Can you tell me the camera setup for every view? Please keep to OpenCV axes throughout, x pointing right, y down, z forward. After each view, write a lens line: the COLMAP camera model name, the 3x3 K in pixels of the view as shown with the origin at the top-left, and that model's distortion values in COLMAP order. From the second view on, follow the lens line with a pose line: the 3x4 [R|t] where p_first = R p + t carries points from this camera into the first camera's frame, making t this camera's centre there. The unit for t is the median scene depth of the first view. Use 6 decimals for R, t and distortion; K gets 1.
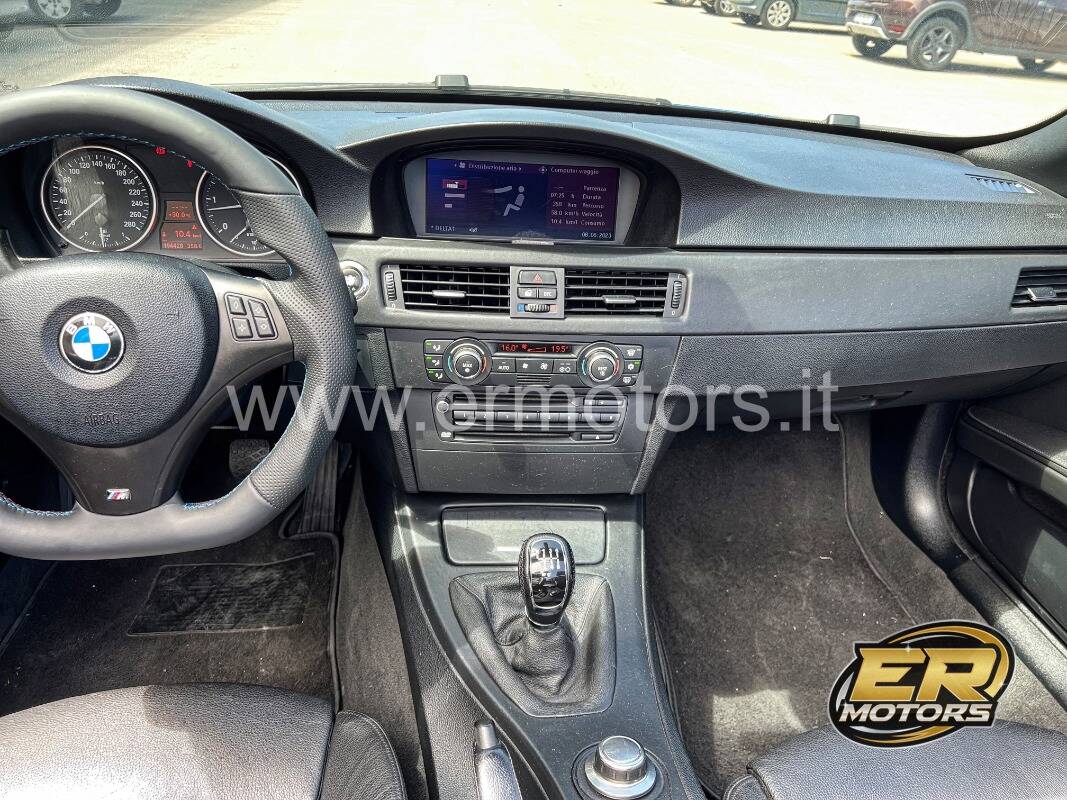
lens RADIAL K [[815.5, 0, 534.5], [0, 815.5, 397.7], [0, 0, 1]] dist [0.052612, -0.065174]
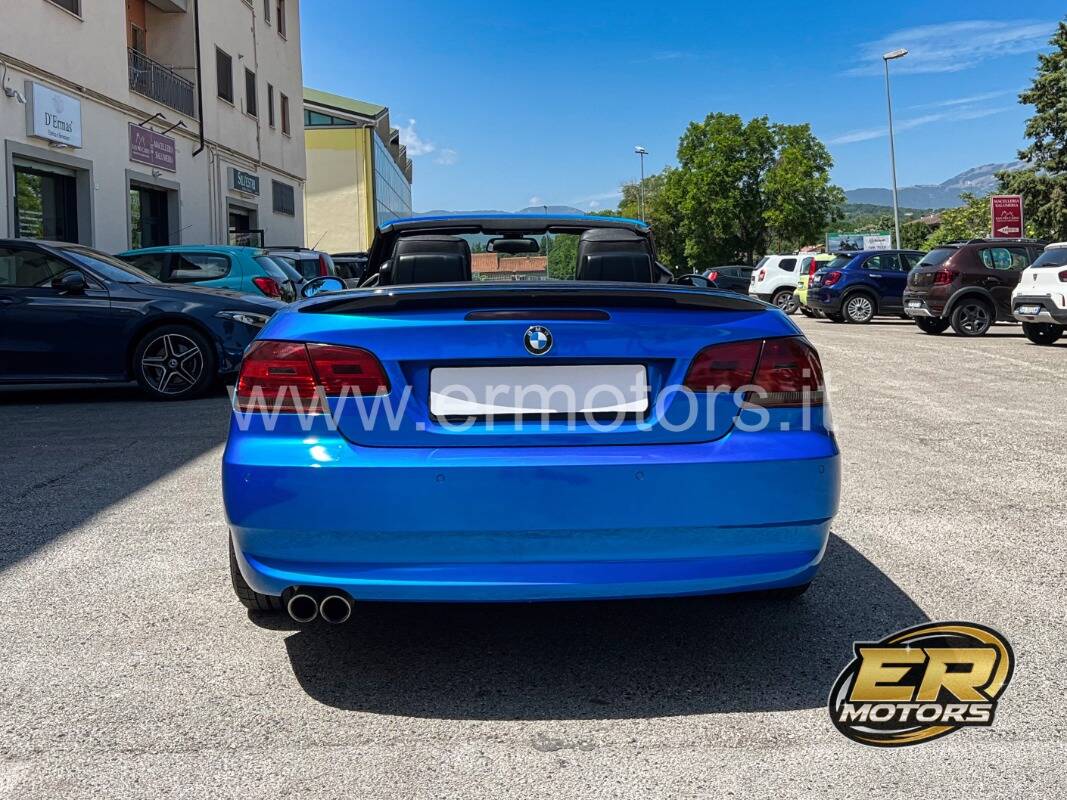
lens RADIAL K [[955.3, 0, 534.8], [0, 955.3, 397.9], [0, 0, 1]] dist [-0.007338, -0.005055]
pose [[0.992604, -0.053554, -0.108950, -0.359636], [0.009520, 0.929013, -0.369925, 3.344660], [0.121027, 0.366152, 0.922651, -5.841423]]
